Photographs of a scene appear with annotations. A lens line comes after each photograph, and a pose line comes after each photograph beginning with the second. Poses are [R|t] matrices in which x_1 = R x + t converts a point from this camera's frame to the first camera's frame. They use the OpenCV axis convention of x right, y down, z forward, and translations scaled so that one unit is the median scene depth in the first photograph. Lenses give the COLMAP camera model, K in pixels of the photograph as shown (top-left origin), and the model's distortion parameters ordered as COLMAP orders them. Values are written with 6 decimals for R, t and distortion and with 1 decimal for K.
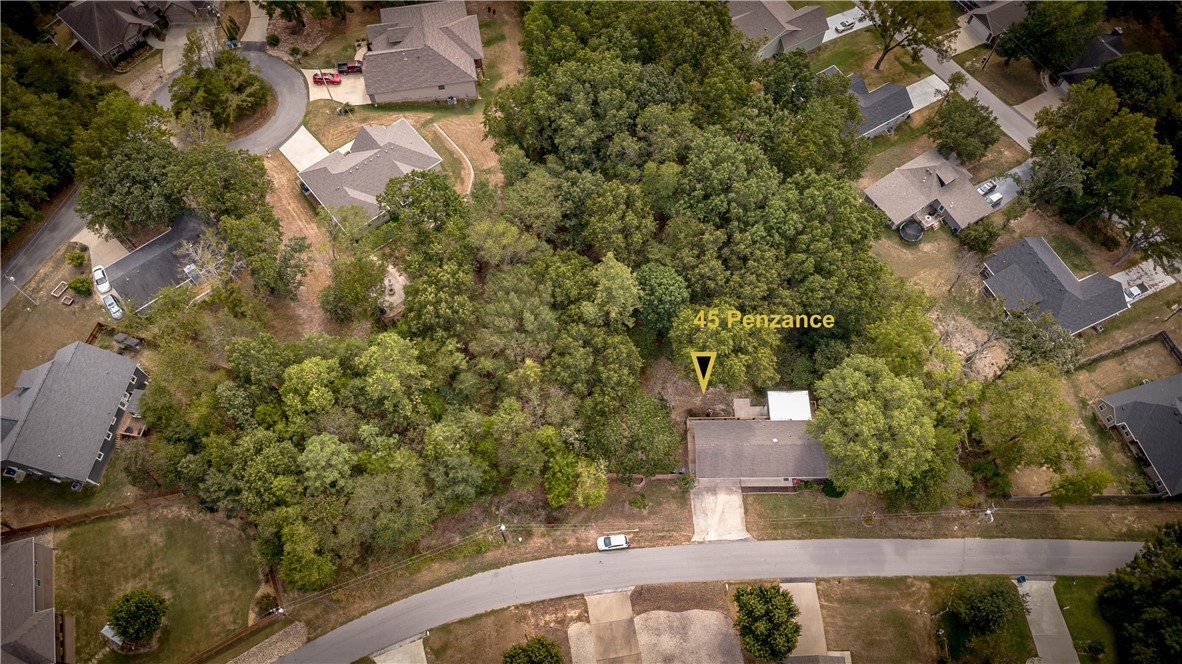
lens RADIAL K [[865.2, 0, 590.6], [0, 865.2, 332.6], [0, 0, 1]] dist [0.008175, 0.003306]
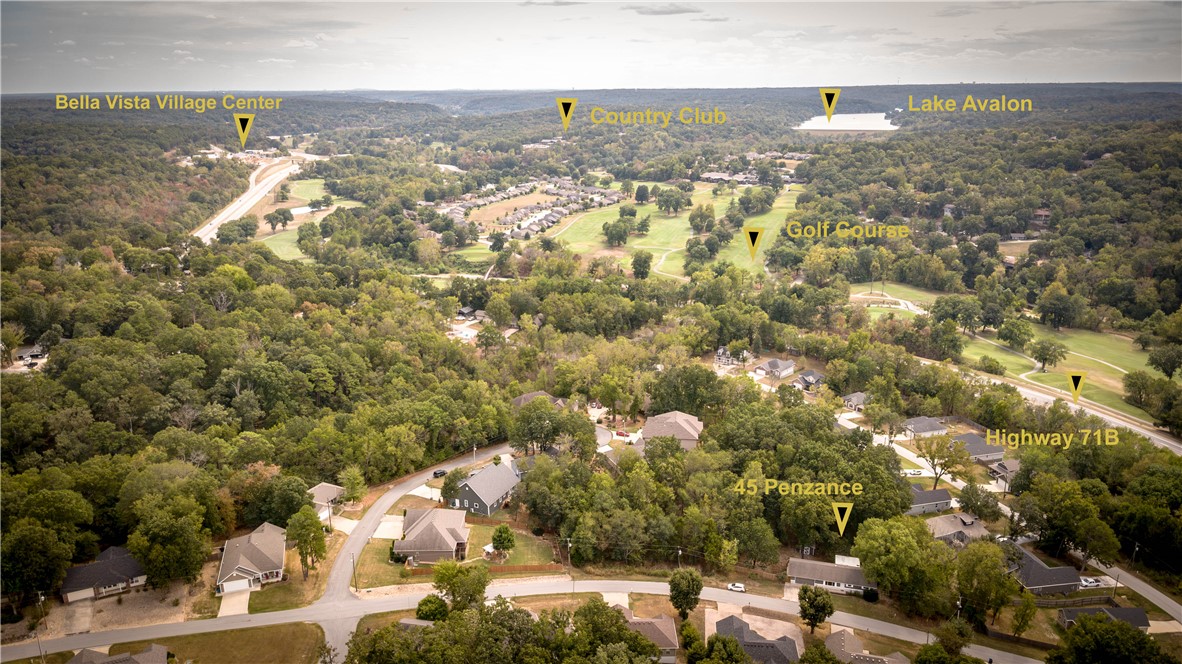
lens RADIAL K [[865.2, 0, 591.2], [0, 865.2, 331.3], [0, 0, 1]] dist [0.008175, 0.003306]
pose [[0.961991, 0.078471, -0.261564, 0.162570], [-0.242932, 0.683394, -0.688445, 1.180180], [0.124729, 0.725820, 0.676482, -0.633873]]
